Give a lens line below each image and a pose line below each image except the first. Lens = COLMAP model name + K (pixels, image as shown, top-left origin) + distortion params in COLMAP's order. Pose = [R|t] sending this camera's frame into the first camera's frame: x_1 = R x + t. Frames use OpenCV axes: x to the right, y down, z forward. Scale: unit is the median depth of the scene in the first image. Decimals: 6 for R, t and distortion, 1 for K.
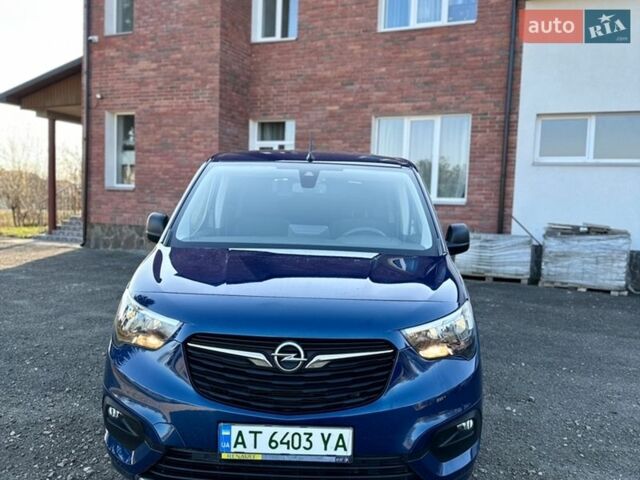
lens RADIAL K [[584.4, 0, 319.6], [0, 584.4, 253.3], [0, 0, 1]] dist [0.152138, -0.277433]
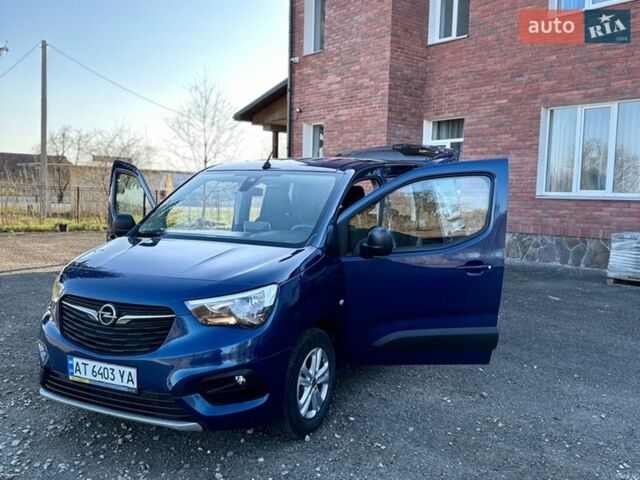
lens RADIAL K [[584.4, 0, 319.6], [0, 584.4, 253.3], [0, 0, 1]] dist [0.152138, -0.277433]
pose [[0.900461, 0.030218, -0.433886, 0.193901], [-0.027998, 0.999542, 0.011508, -0.000273], [0.434035, 0.001786, 0.900894, -0.012131]]
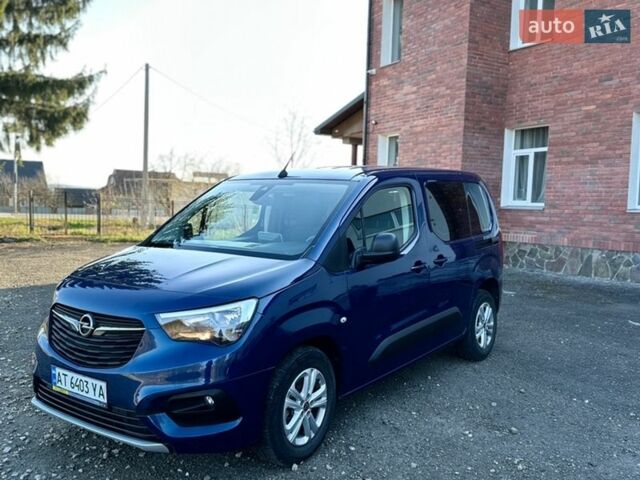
lens RADIAL K [[584.4, 0, 319.6], [0, 584.4, 253.3], [0, 0, 1]] dist [0.152138, -0.277433]
pose [[0.817620, 0.033540, -0.574781, 0.226209], [-0.045527, 0.998942, -0.006470, -0.001441], [0.573956, 0.031458, 0.818282, 0.031891]]
